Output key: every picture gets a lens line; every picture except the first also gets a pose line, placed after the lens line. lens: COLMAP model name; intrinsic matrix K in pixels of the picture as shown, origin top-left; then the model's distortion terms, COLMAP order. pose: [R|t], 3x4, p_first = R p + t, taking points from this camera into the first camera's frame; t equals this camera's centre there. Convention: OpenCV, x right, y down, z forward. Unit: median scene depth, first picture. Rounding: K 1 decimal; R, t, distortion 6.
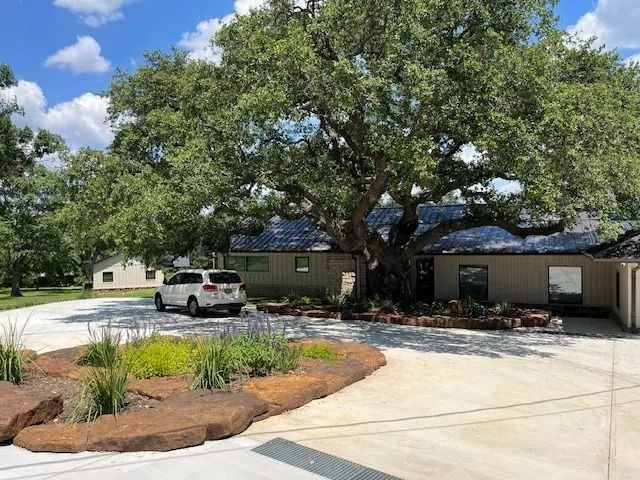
lens RADIAL K [[489.3, 0, 316.6], [0, 489.3, 238.6], [0, 0, 1]] dist [0.036256, -0.042443]
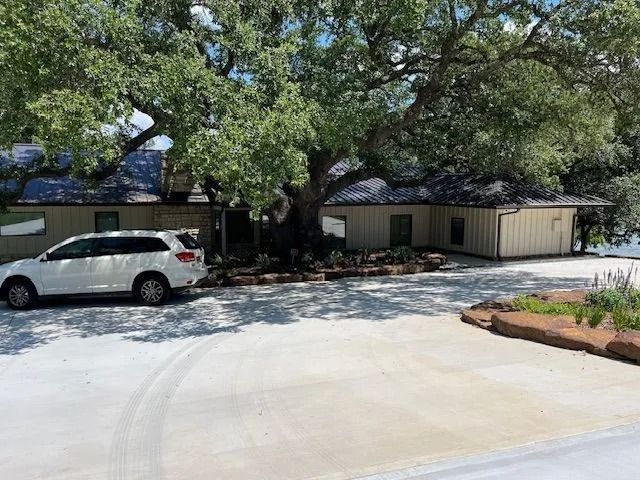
lens RADIAL K [[489.3, 0, 322.8], [0, 489.3, 241.6], [0, 0, 1]] dist [0.036256, -0.042443]
pose [[0.652963, -0.061542, 0.754885, -0.557545], [-0.011908, 0.995736, 0.091477, 0.017824], [-0.757296, -0.068720, 0.649446, 0.417216]]
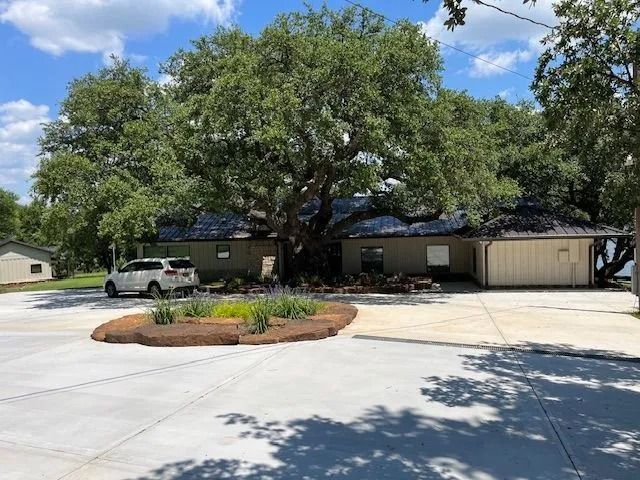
lens RADIAL K [[489.3, 0, 320.9], [0, 489.3, 234.6], [0, 0, 1]] dist [0.036256, -0.042443]
pose [[0.960553, -0.026528, 0.276828, -0.185298], [0.020318, 0.999474, 0.025278, -0.012547], [-0.277353, -0.018656, 0.960587, -0.209667]]
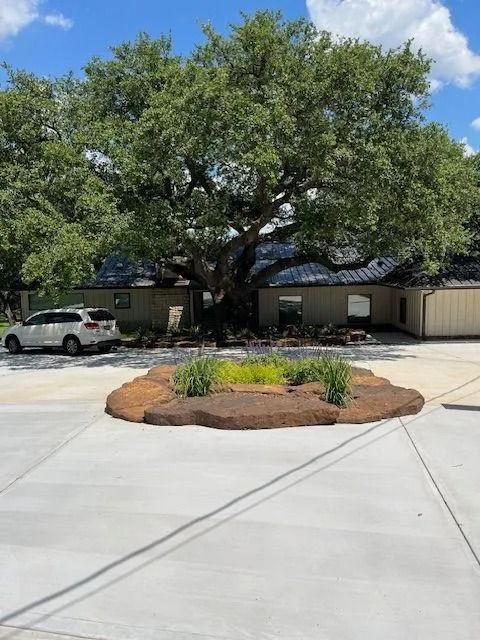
lens RADIAL K [[489.3, 0, 239.6], [0, 489.3, 324.8], [0, 0, 1]] dist [0.036256, -0.042443]
pose [[0.913927, -0.054739, 0.402171, -0.327446], [0.010713, 0.993772, 0.110917, -0.009859], [-0.405737, -0.097062, 0.908821, -0.043404]]
